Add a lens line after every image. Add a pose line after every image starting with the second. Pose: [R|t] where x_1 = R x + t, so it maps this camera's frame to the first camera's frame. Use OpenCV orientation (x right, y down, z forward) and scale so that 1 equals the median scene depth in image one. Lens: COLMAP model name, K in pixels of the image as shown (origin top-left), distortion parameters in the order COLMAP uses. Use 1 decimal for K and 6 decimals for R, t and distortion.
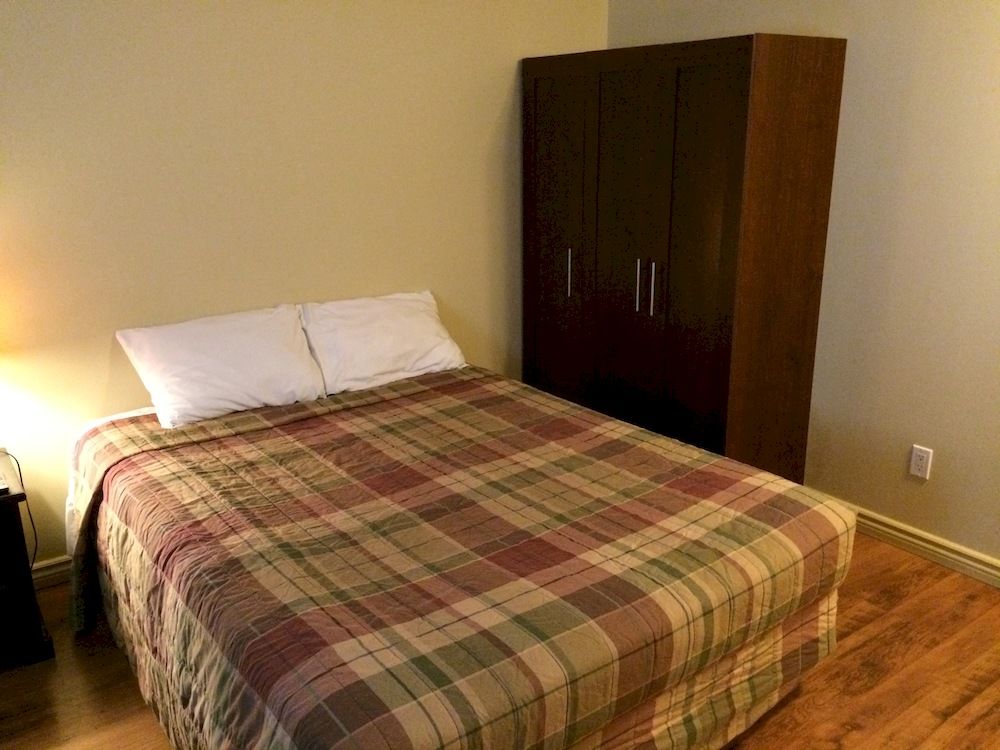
lens RADIAL K [[902.5, 0, 500.0], [0, 902.5, 375.0], [0, 0, 1]] dist [0.103691, -0.181232]
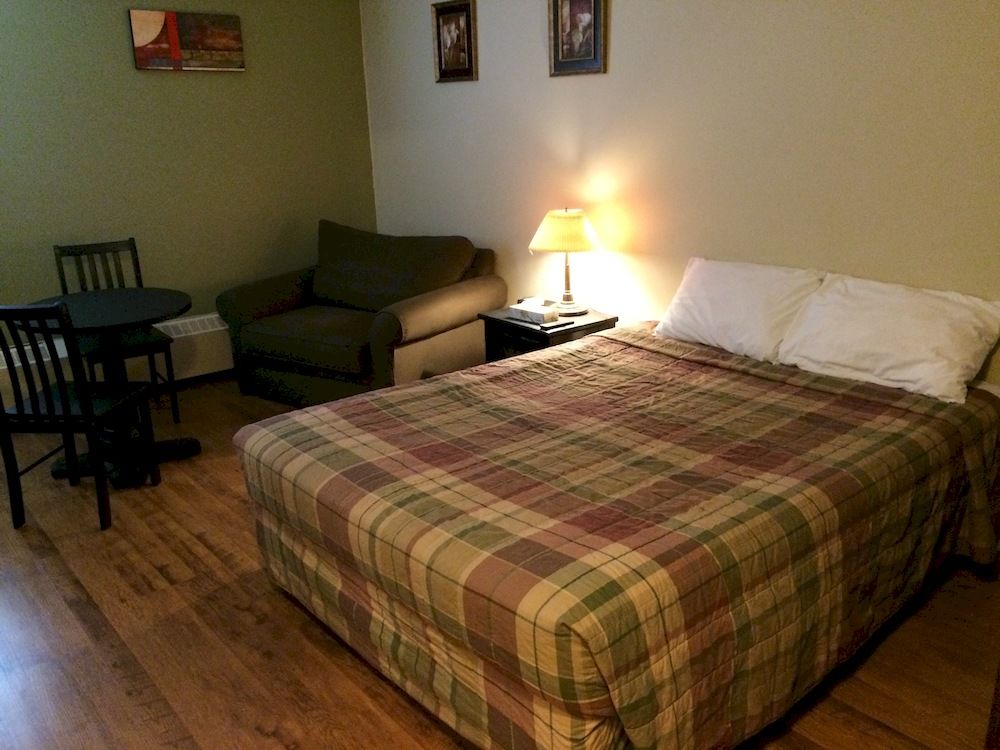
lens RADIAL K [[902.5, 0, 500.0], [0, 902.5, 375.0], [0, 0, 1]] dist [0.103691, -0.181232]
pose [[0.013133, 0.294182, -0.955659, 0.846554], [-0.242657, 0.928109, 0.282367, -0.191428], [0.970023, 0.228189, 0.083574, 0.682315]]
